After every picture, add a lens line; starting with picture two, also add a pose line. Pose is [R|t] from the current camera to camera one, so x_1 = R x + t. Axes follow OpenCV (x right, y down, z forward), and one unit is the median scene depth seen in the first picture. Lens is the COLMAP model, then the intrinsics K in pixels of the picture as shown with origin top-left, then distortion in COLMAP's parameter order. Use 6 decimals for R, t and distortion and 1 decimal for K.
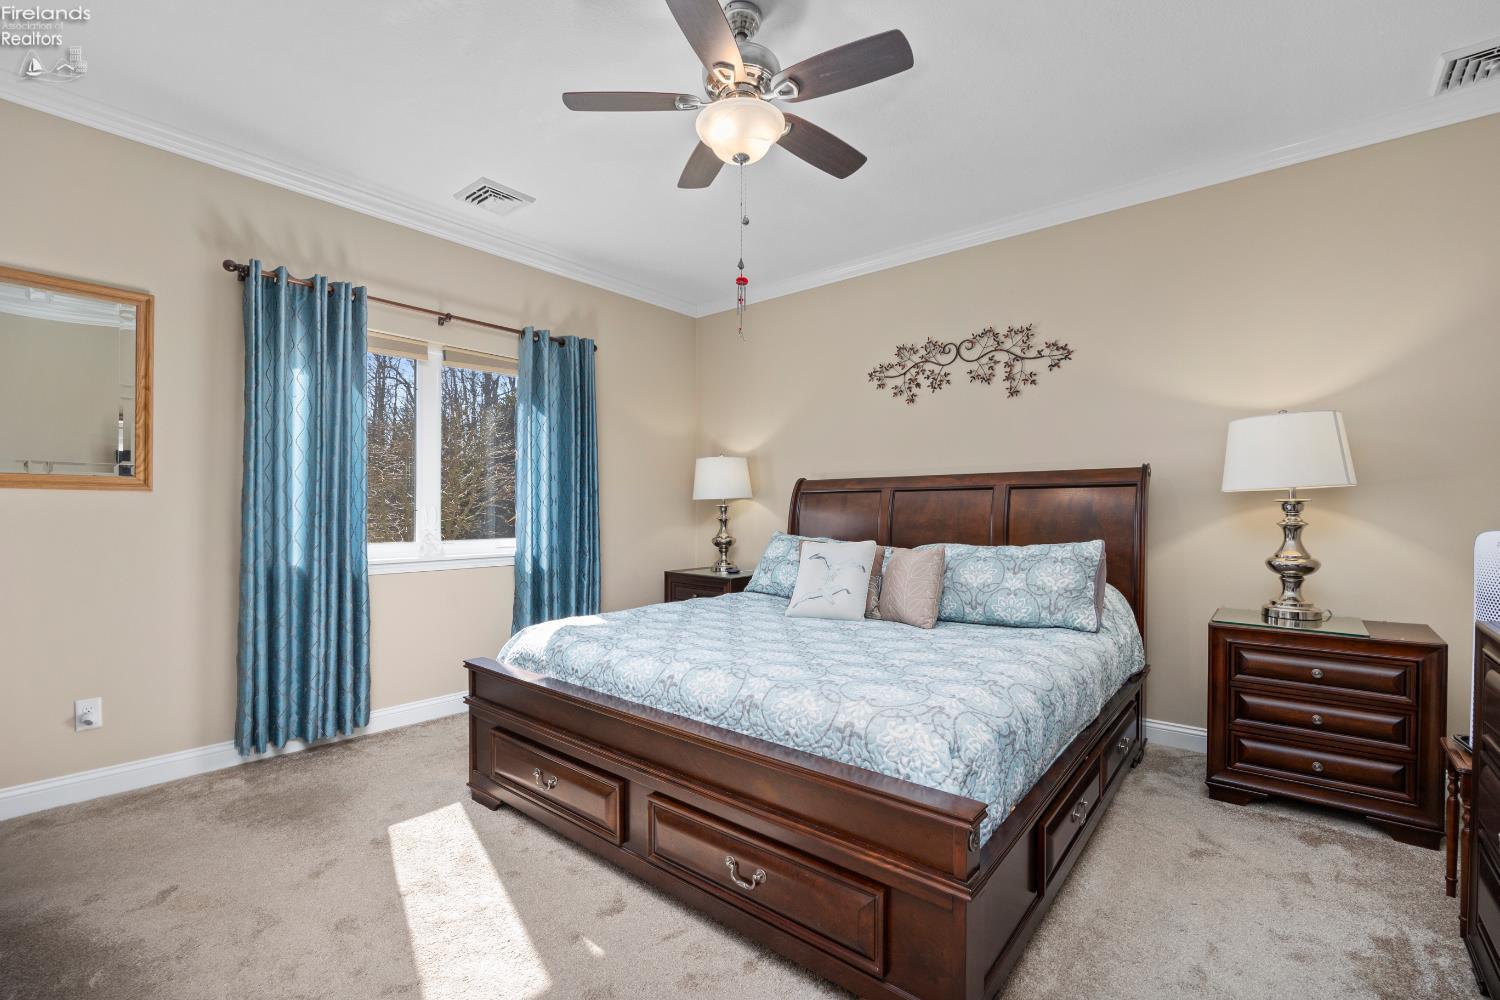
lens RADIAL K [[651.4, 0, 749.1], [0, 651.4, 497.6], [0, 0, 1]] dist [-0.017855, -0.000060]
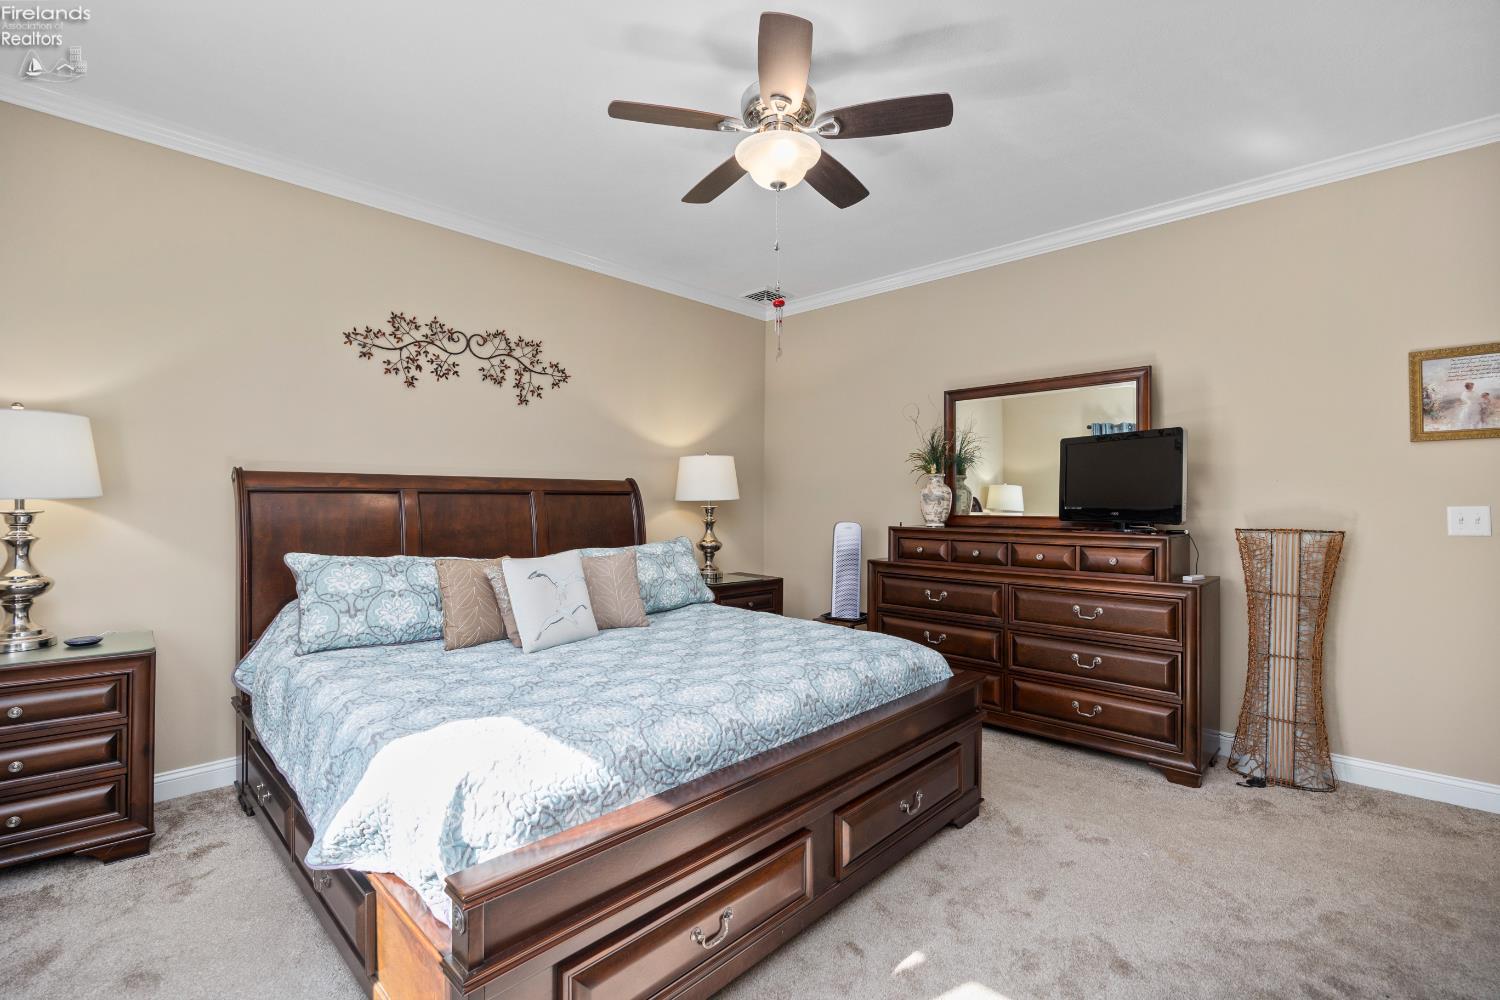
lens RADIAL K [[651.4, 0, 749.1], [0, 651.4, 497.6], [0, 0, 1]] dist [-0.017855, -0.000060]
pose [[0.080128, 0.009770, 0.996737, -0.590819], [-0.019082, 0.999784, -0.008266, -0.005789], [-0.996602, -0.018358, 0.080297, 0.546965]]
